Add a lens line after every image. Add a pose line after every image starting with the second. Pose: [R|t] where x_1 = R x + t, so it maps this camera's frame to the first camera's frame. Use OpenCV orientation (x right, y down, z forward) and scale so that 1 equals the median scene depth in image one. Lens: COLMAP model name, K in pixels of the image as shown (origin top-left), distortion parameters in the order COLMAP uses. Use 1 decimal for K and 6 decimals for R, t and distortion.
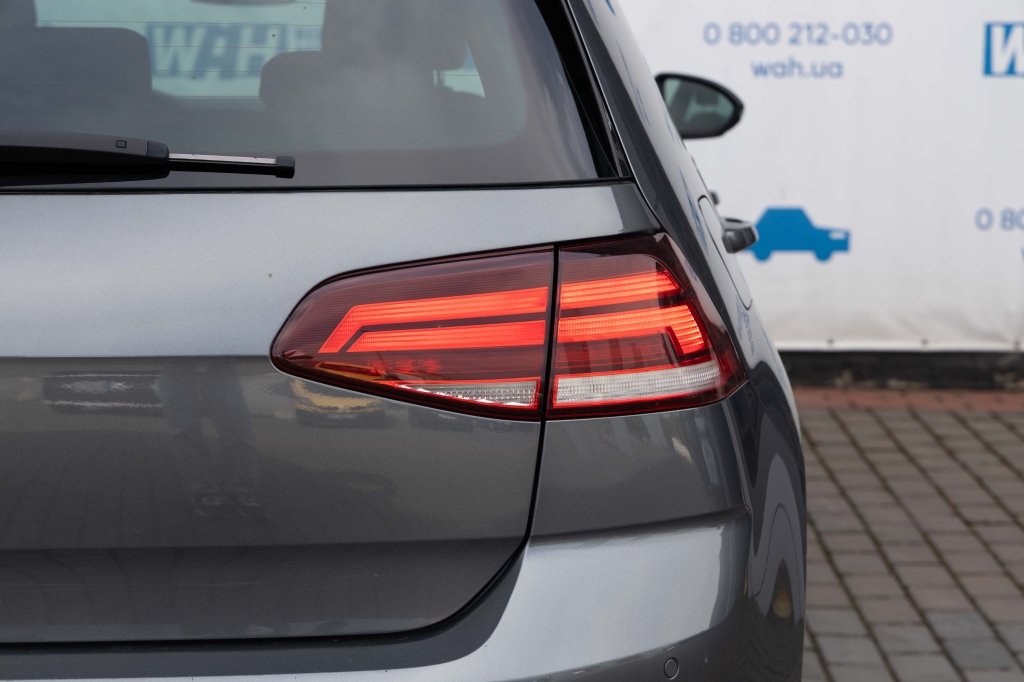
lens RADIAL K [[2295.0, 0, 505.2], [0, 2295.0, 348.6], [0, 0, 1]] dist [0.115941, 0.000000]
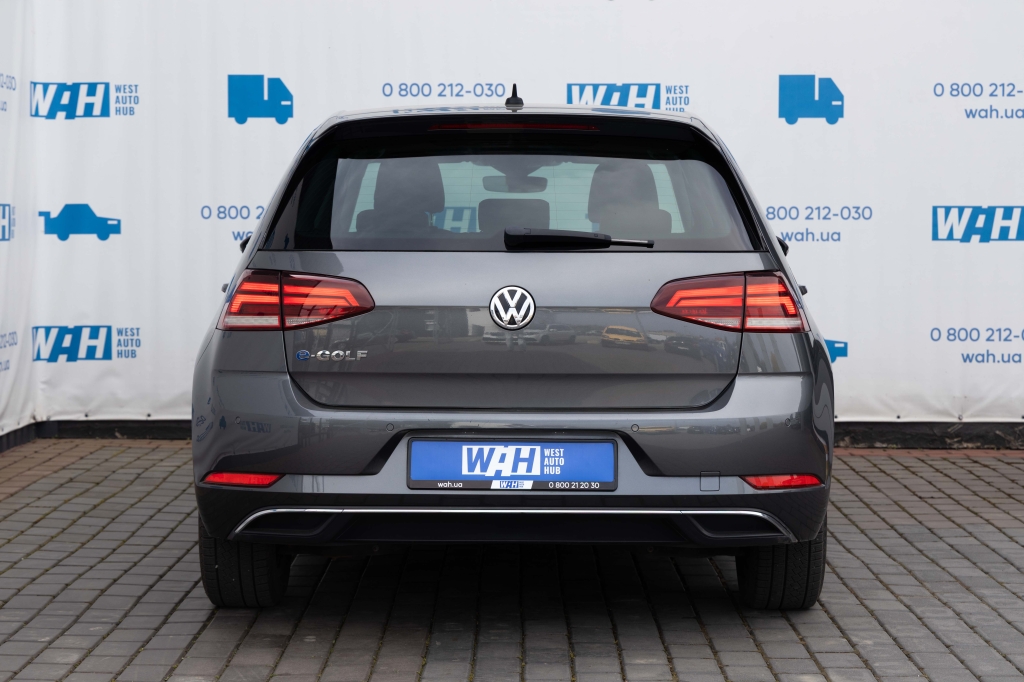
lens RADIAL K [[2295.0, 0, 511.7], [0, 2295.0, 333.3], [0, 0, 1]] dist [0.115941, 0.000000]
pose [[0.999986, -0.002126, 0.004768, -0.112108], [0.002552, 0.995826, -0.091234, 0.115640], [-0.004554, 0.091245, 0.995818, -0.725741]]
